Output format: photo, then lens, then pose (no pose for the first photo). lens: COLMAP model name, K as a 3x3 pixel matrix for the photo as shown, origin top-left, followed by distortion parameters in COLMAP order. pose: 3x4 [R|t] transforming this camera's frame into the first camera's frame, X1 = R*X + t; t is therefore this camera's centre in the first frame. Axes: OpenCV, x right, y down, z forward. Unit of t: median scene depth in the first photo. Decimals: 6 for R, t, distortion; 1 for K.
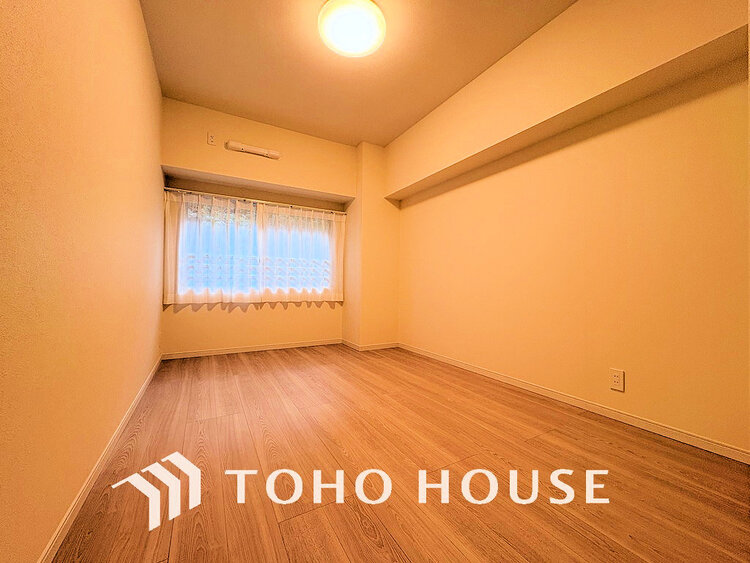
lens RADIAL K [[299.4, 0, 375.0], [0, 299.4, 281.5], [0, 0, 1]] dist [-0.000355, -0.000080]
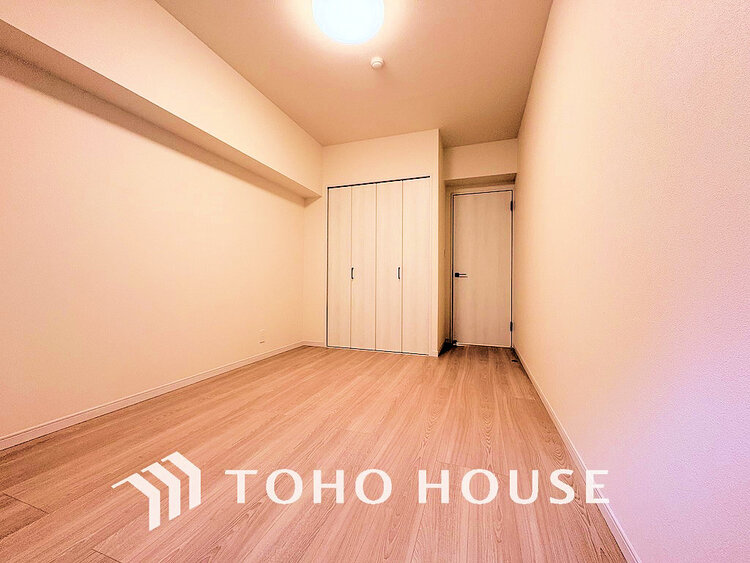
lens RADIAL K [[299.4, 0, 375.0], [0, 299.4, 281.5], [0, 0, 1]] dist [-0.000355, -0.000080]
pose [[-0.653396, -0.013020, 0.756904, -0.748942], [-0.019778, 0.999804, 0.000125, 0.001599], [-0.756758, -0.014889, -0.653525, 1.347155]]
